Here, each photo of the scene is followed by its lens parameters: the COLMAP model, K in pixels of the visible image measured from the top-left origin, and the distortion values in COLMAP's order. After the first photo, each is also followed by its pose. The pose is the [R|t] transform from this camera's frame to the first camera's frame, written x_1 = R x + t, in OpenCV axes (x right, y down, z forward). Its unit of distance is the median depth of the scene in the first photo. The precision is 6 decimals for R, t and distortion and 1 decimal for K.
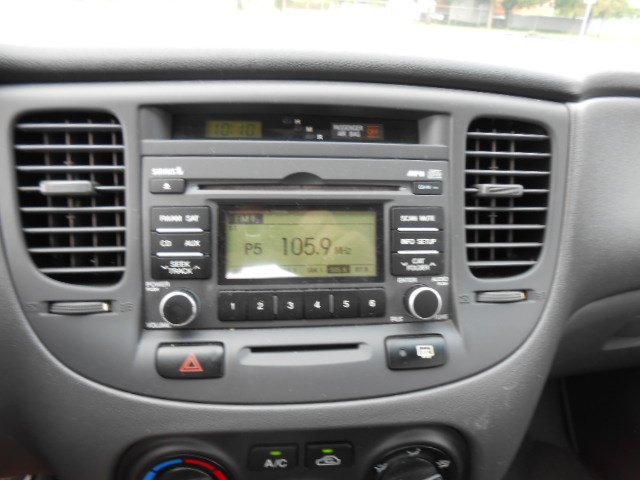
lens RADIAL K [[479.8, 0, 322.0], [0, 479.8, 238.5], [0, 0, 1]] dist [-0.039493, 0.030617]
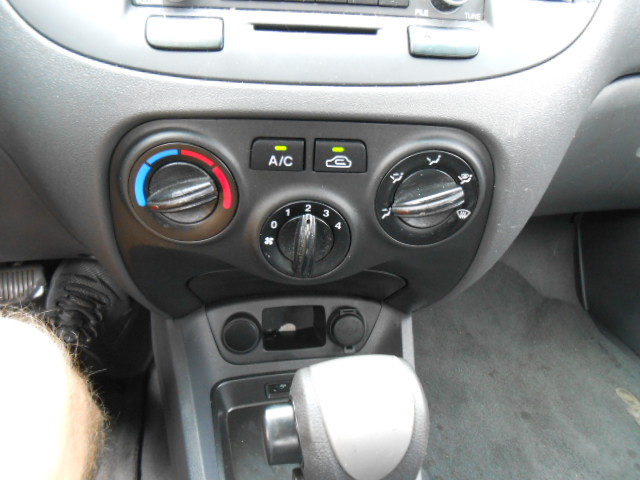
lens RADIAL K [[479.8, 0, 318.5], [0, 479.8, 239.5], [0, 0, 1]] dist [-0.039493, 0.030617]
pose [[0.999185, 0.026641, -0.030325, 0.006271], [-0.021081, 0.985080, 0.170802, 0.457331], [0.034423, -0.170023, 0.984839, 0.078383]]
